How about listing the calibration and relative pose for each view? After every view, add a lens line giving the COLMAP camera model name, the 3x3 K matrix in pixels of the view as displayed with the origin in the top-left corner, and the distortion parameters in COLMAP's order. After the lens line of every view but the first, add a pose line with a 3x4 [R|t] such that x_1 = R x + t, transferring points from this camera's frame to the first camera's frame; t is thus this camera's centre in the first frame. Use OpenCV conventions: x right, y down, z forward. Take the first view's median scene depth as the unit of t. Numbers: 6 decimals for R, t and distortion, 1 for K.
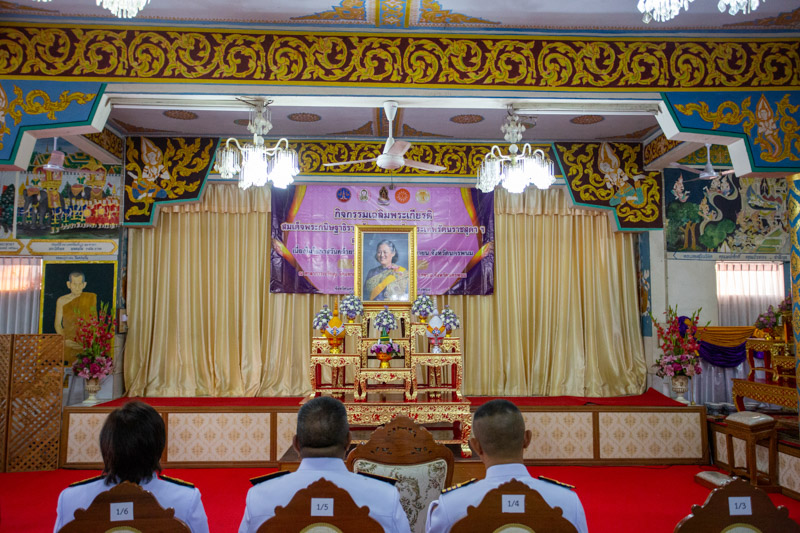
lens RADIAL K [[717.3, 0, 400.0], [0, 717.3, 266.5], [0, 0, 1]] dist [-0.003738, 0.082078]
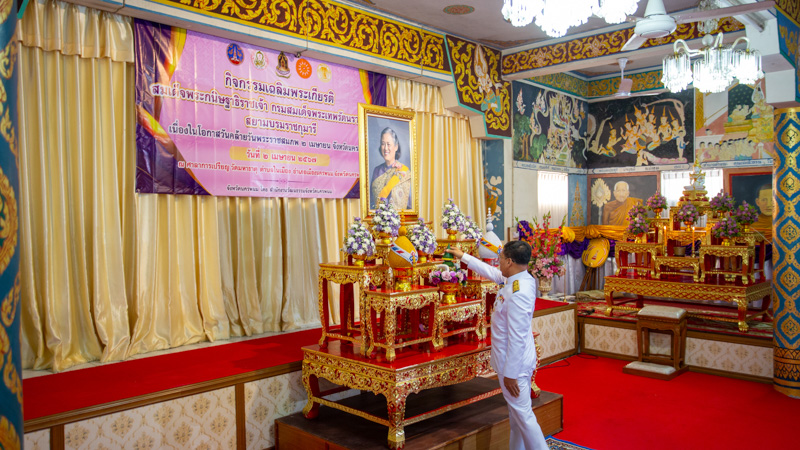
lens RADIAL K [[634.0, 0, 400.0], [0, 634.0, 225.0], [0, 0, 1]] dist [-0.042123, 0.105781]
pose [[0.717469, -0.019432, 0.696319, -0.401909], [-0.051433, 0.995405, 0.080773, 0.007927], [-0.694689, -0.093766, 0.713173, 0.442242]]
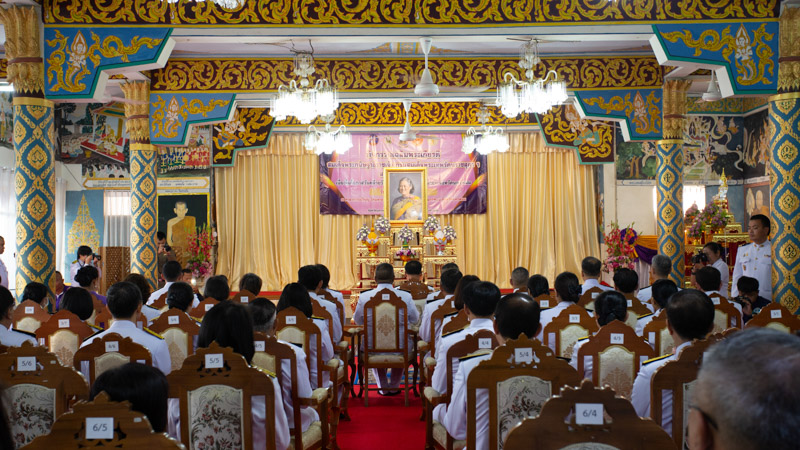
lens RADIAL K [[852.7, 0, 400.0], [0, 852.7, 225.0], [0, 0, 1]] dist [0.037680, 0.010911]
pose [[0.999565, -0.012334, -0.026795, 0.011966], [0.014087, 0.997703, 0.066257, -0.047533], [0.025916, -0.066605, 0.997443, -0.597094]]
